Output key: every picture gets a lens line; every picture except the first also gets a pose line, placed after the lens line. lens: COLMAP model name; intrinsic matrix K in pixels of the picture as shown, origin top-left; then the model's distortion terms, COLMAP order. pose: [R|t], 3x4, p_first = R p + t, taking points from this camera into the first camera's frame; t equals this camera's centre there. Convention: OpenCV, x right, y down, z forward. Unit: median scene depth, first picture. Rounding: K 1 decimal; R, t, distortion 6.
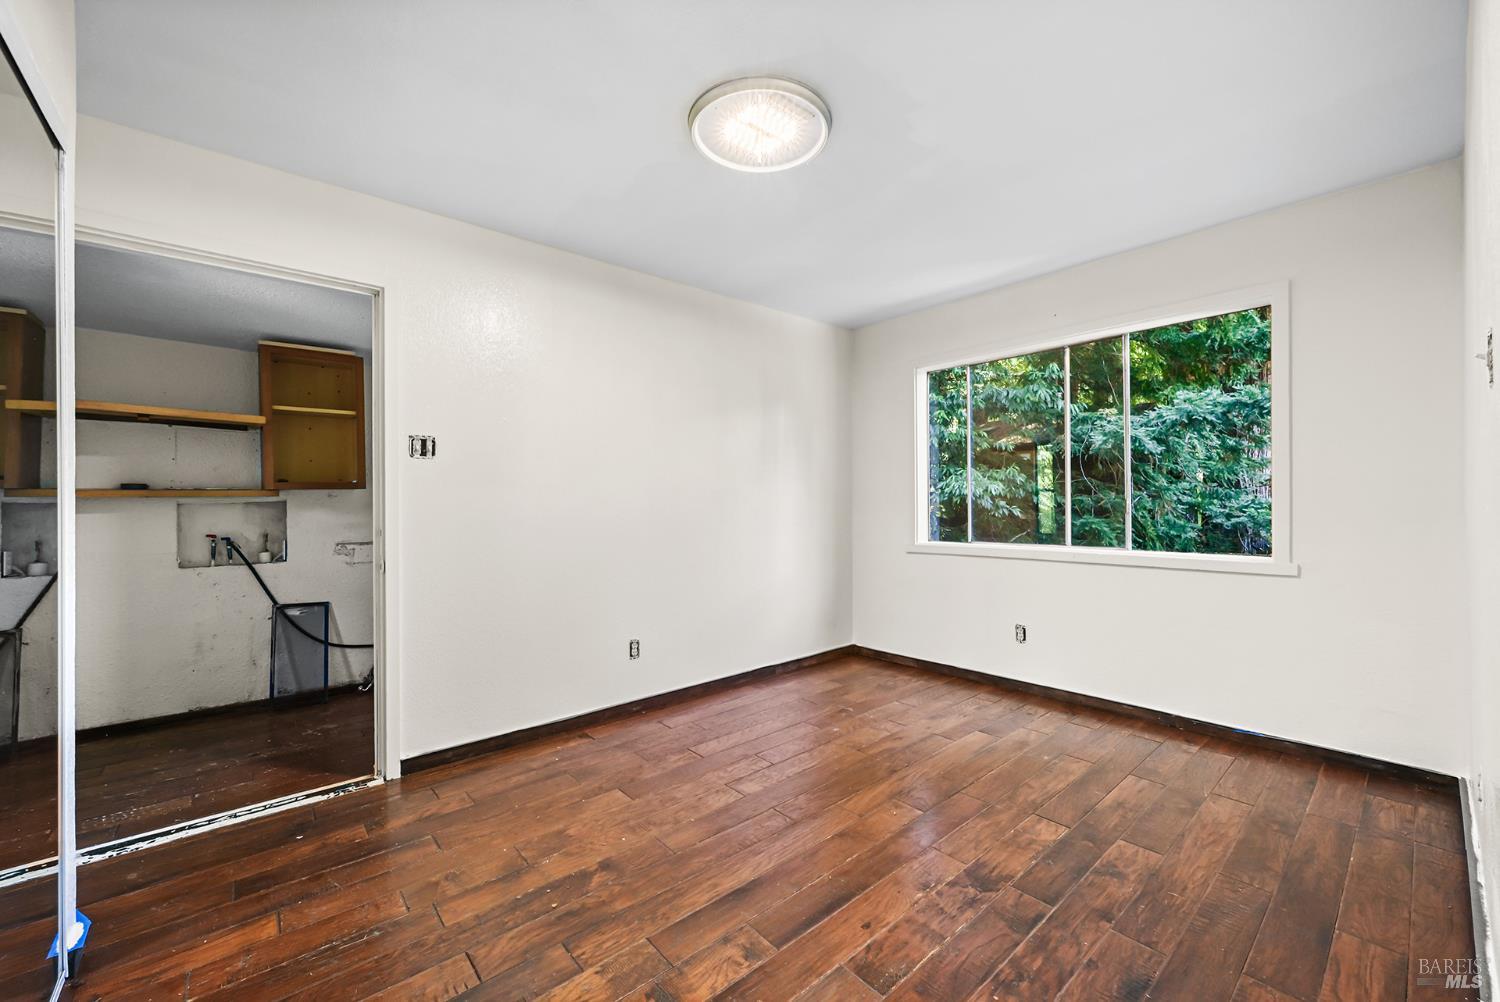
lens RADIAL K [[594.8, 0, 750.5], [0, 594.8, 504.0], [0, 0, 1]] dist [-0.001395, 0.000244]
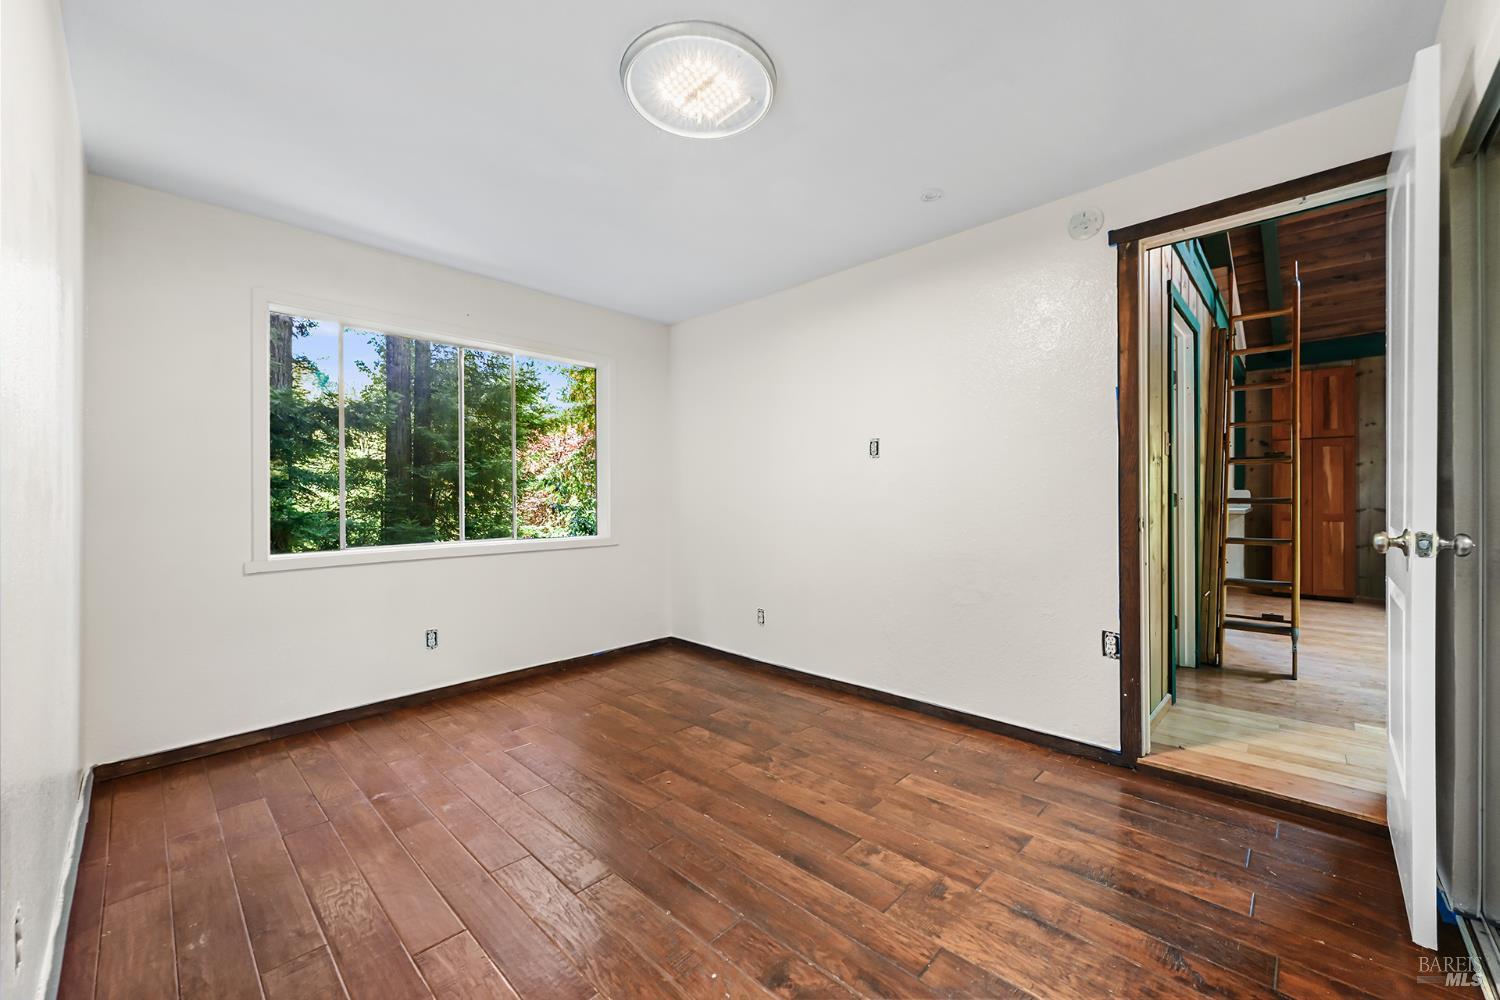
lens RADIAL K [[594.8, 0, 753.8], [0, 594.8, 504.7], [0, 0, 1]] dist [-0.001395, 0.000244]
pose [[-0.105003, -0.004731, 0.994461, -0.863249], [0.010522, 0.999927, 0.005868, 0.010857], [-0.994416, 0.011080, -0.104945, 0.973727]]
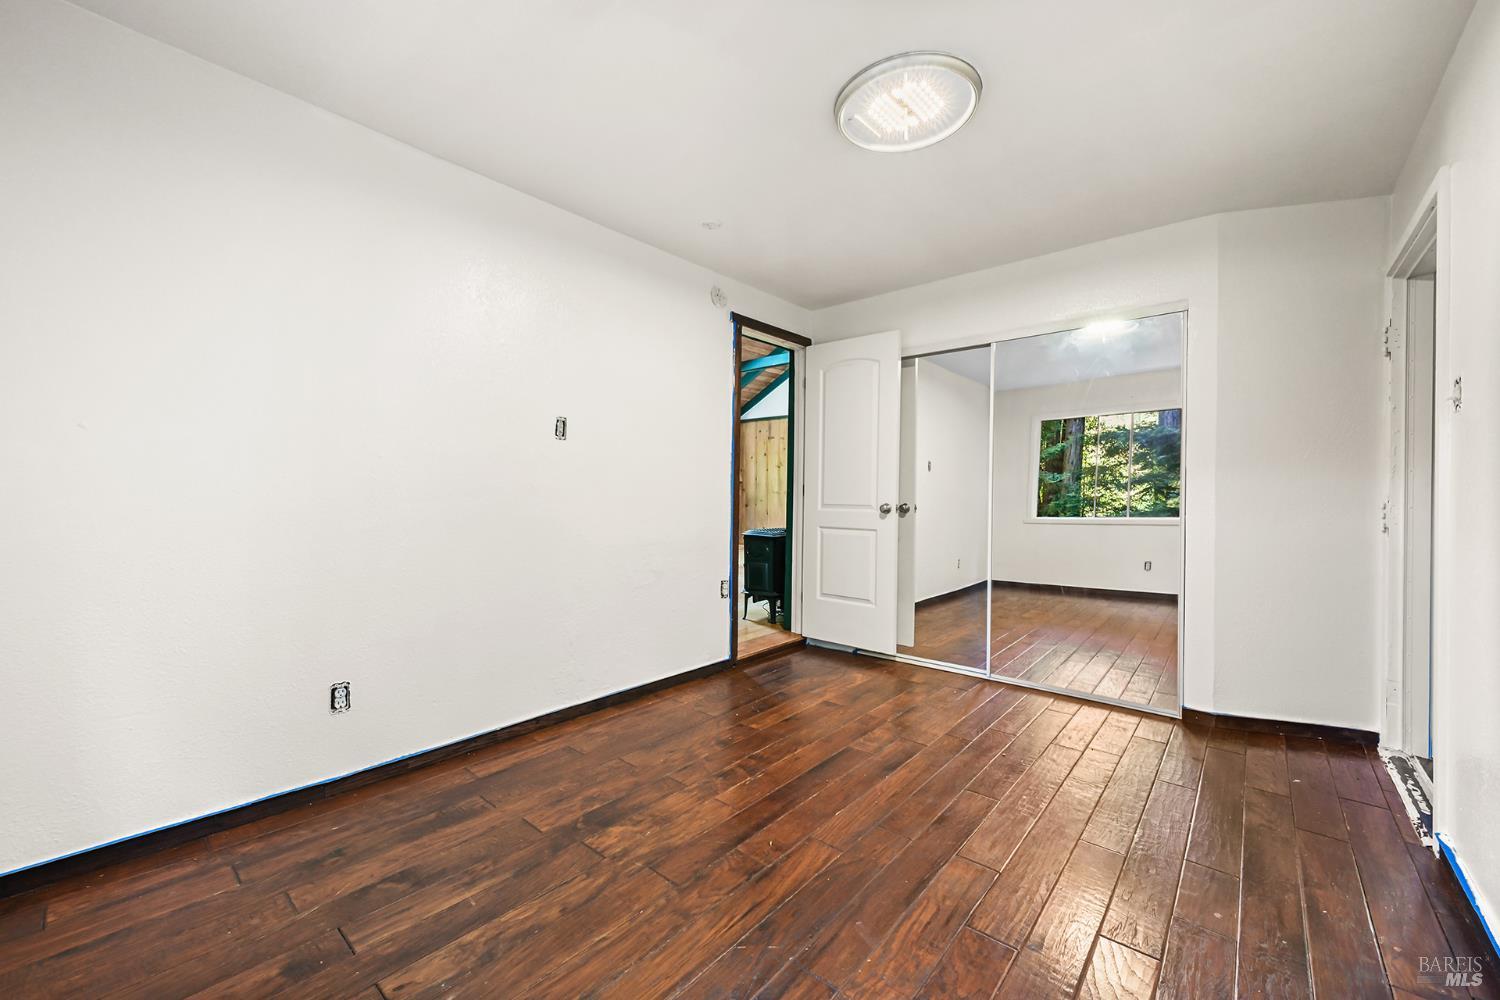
lens RADIAL K [[594.8, 0, 763.1], [0, 594.8, 492.2], [0, 0, 1]] dist [-0.001395, 0.000244]
pose [[-0.985225, -0.000944, -0.171264, 0.409210], [-0.001720, 0.999989, 0.004385, 0.012875], [0.171258, 0.004615, -0.985215, 1.874281]]
